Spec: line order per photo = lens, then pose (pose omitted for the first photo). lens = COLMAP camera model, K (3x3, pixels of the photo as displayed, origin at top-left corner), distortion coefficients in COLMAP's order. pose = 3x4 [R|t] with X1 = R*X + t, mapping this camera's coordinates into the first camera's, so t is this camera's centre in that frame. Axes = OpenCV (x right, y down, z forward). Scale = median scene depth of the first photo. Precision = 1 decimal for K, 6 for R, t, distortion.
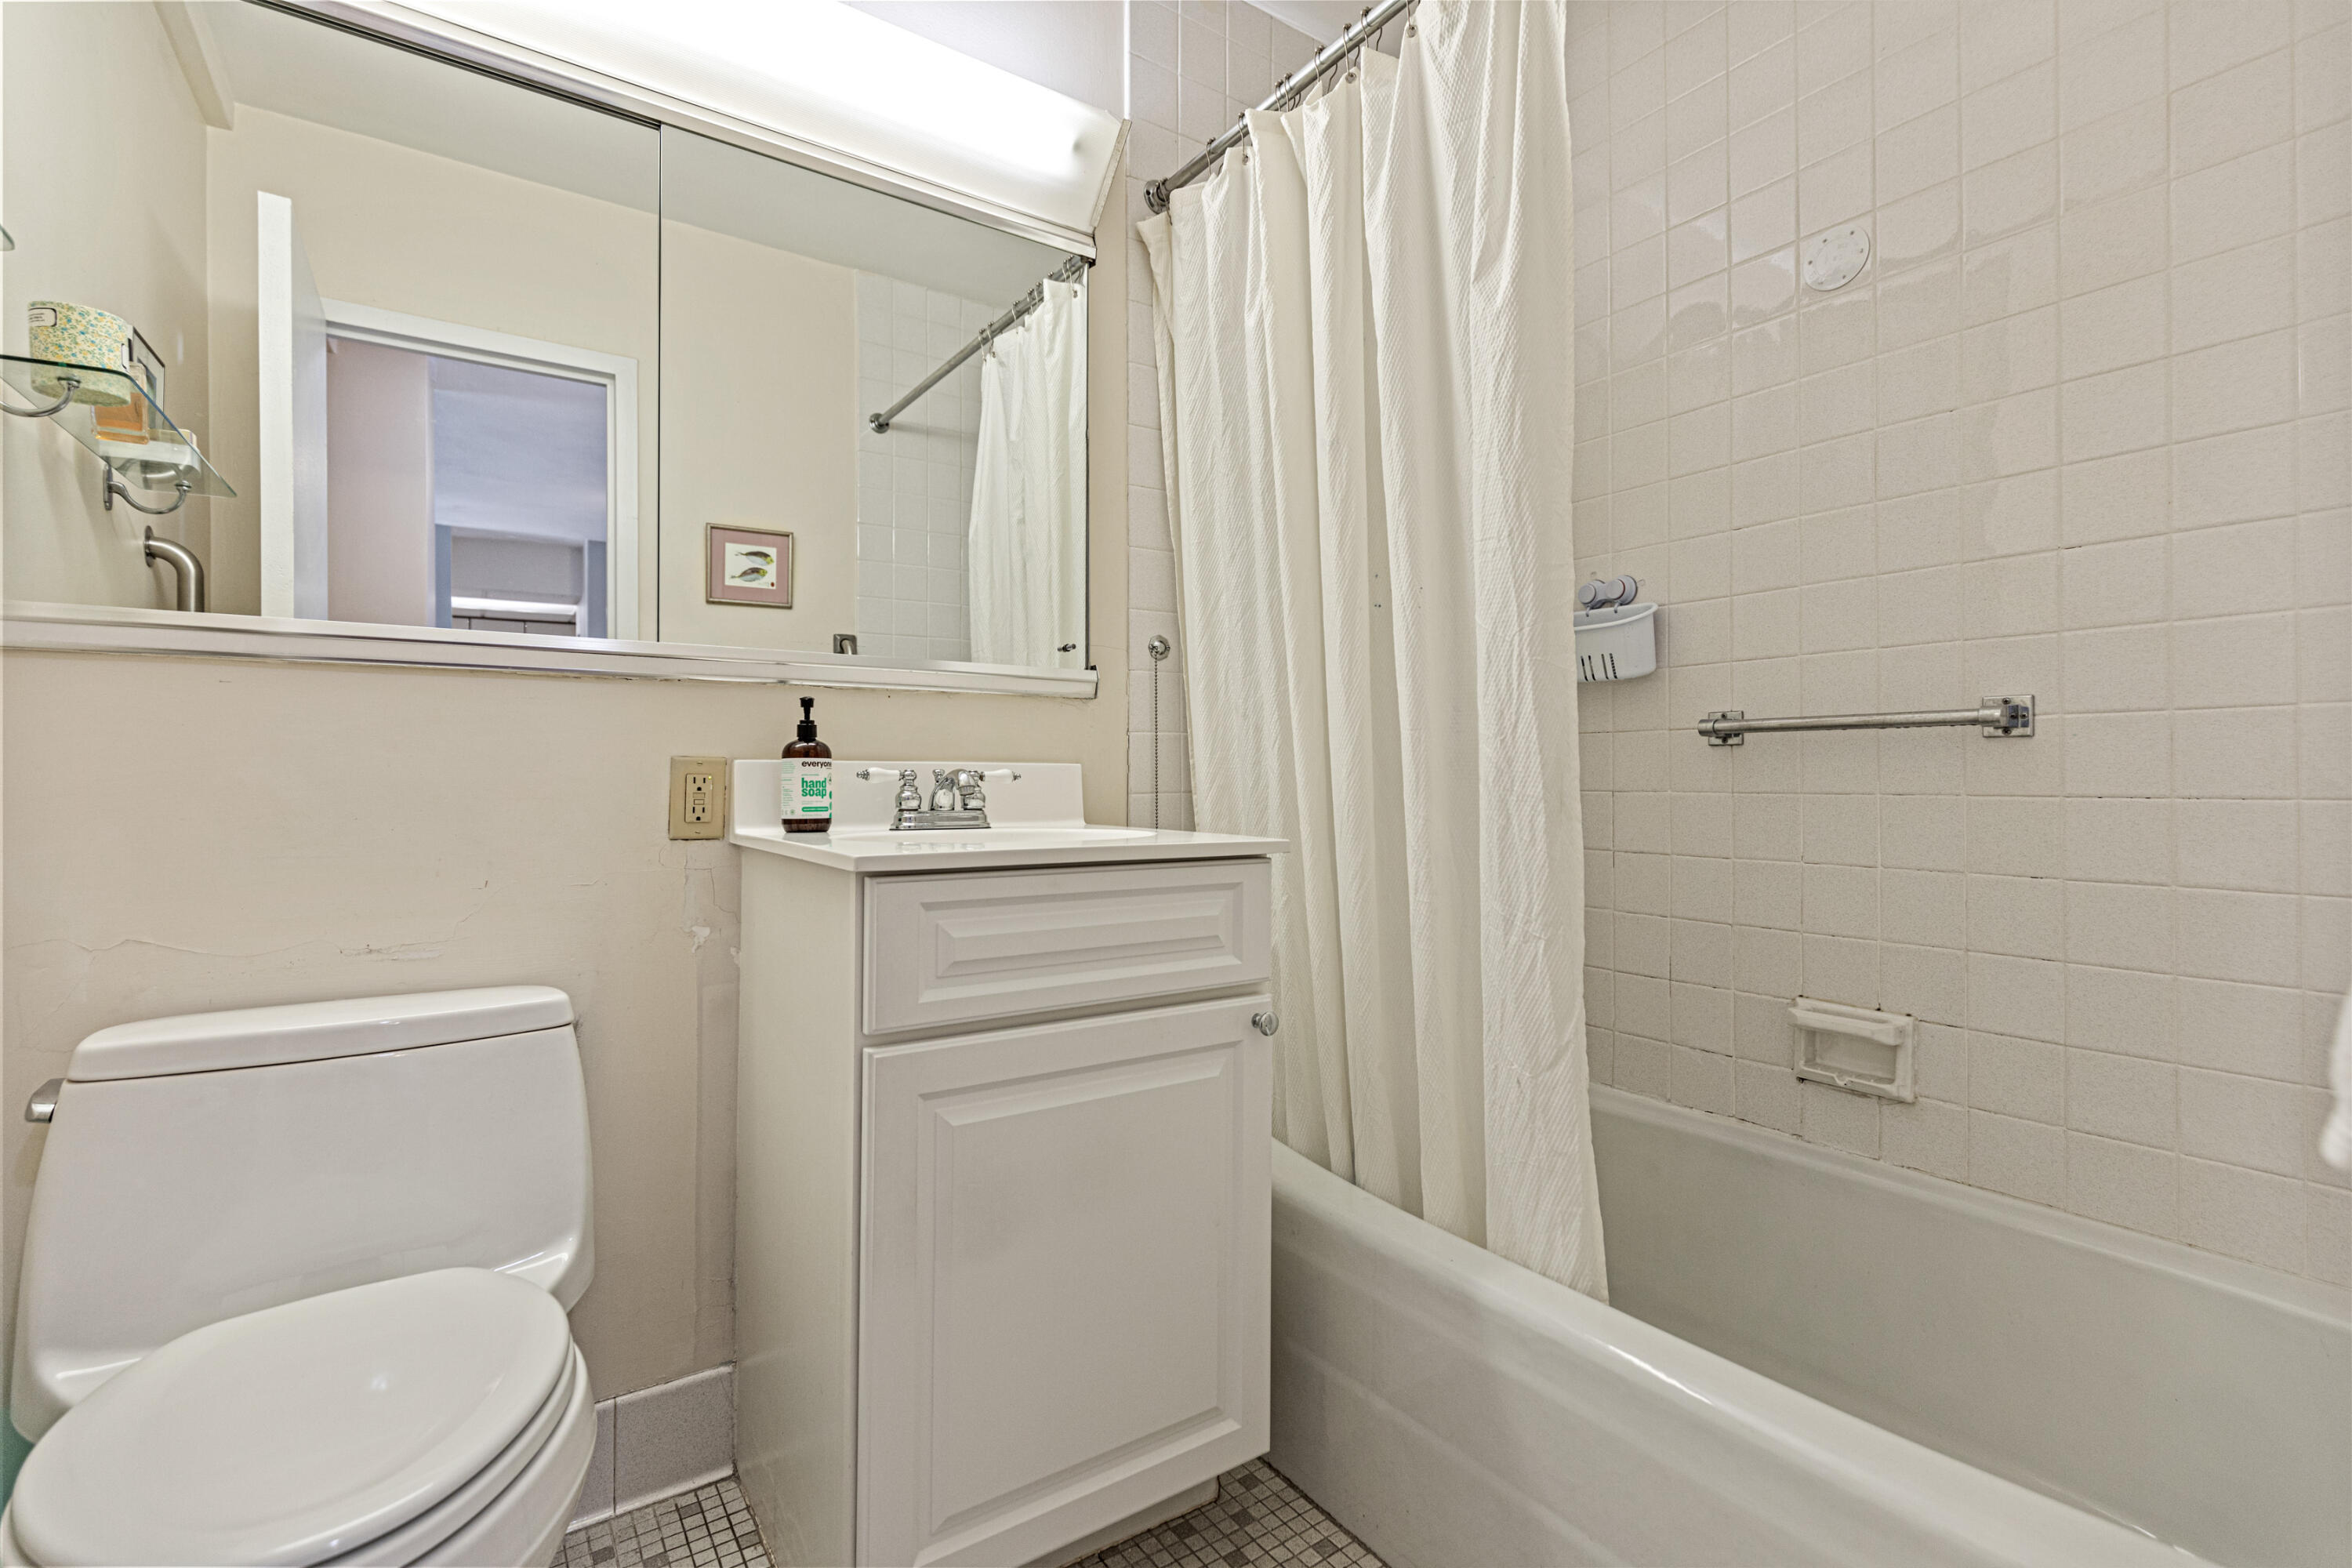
lens RADIAL K [[1052.7, 0, 1178.3], [0, 1052.7, 779.6], [0, 0, 1]] dist [0.008962, -0.001019]
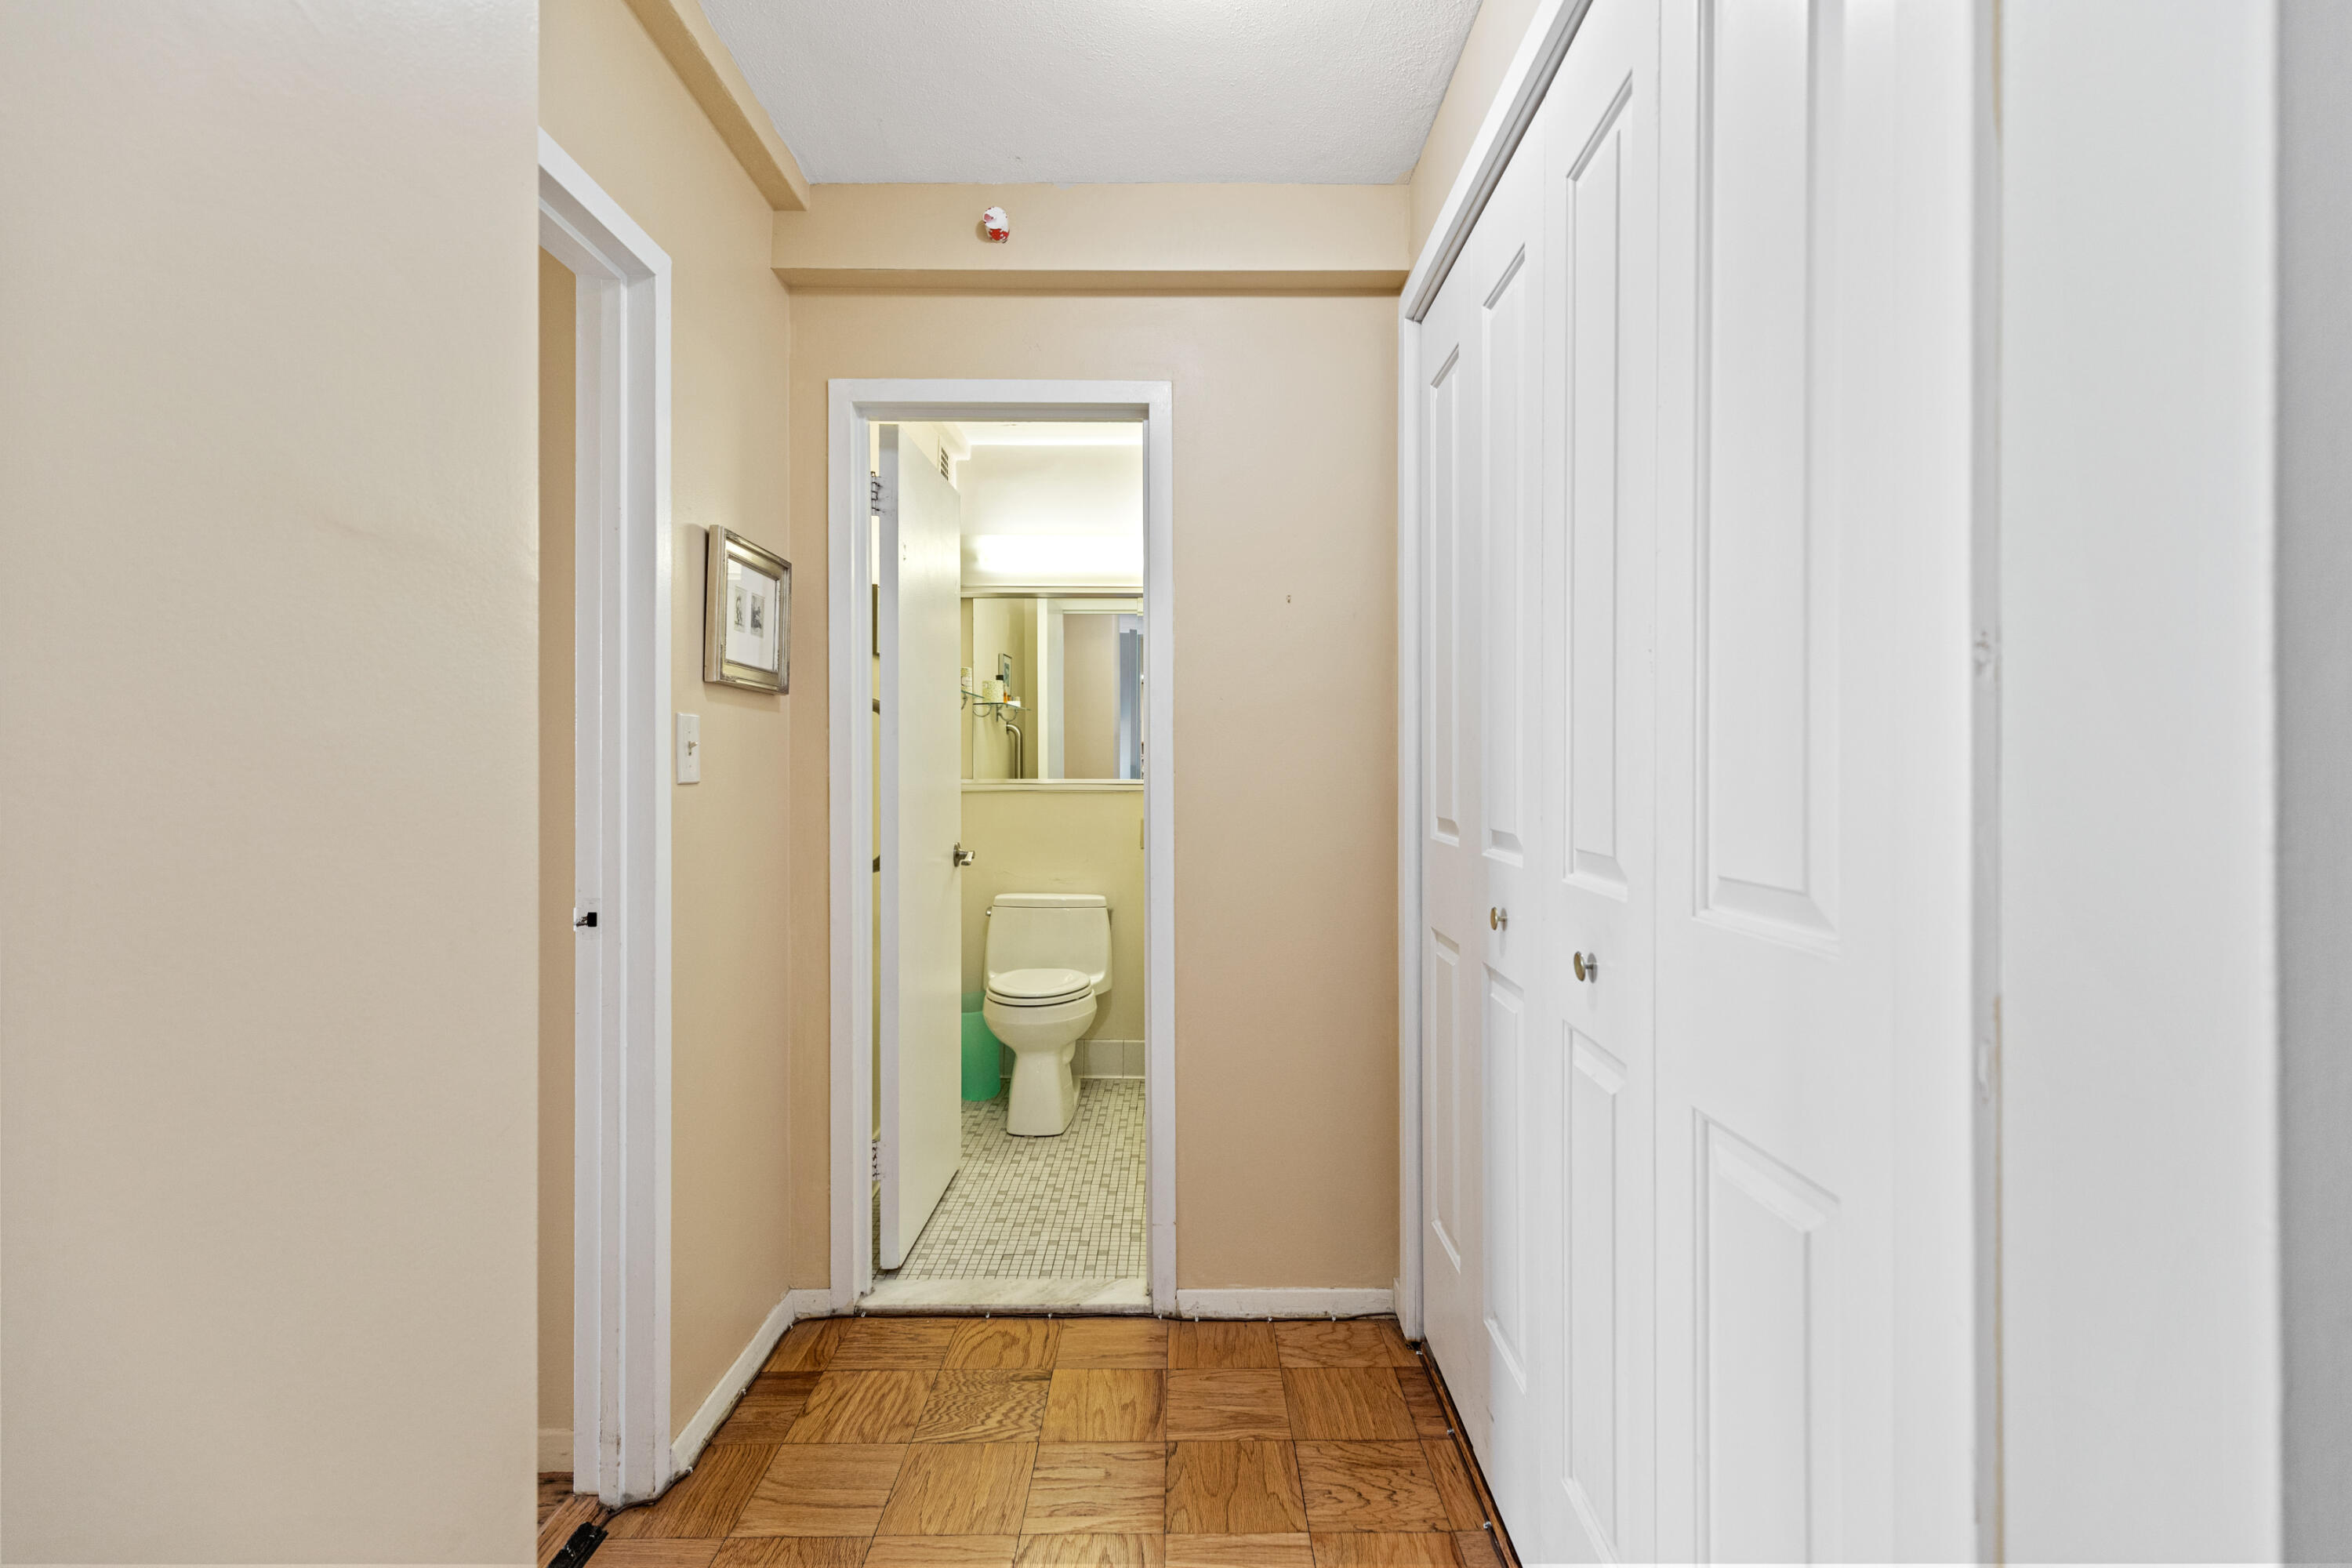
lens RADIAL K [[1052.7, 0, 1180.3], [0, 1052.7, 762.4], [0, 0, 1]] dist [0.008962, -0.001019]
pose [[0.825597, -0.001642, -0.564258, 1.091051], [-0.000536, 0.999993, -0.003695, -0.147963], [0.564260, 0.003353, 0.825590, -1.161099]]
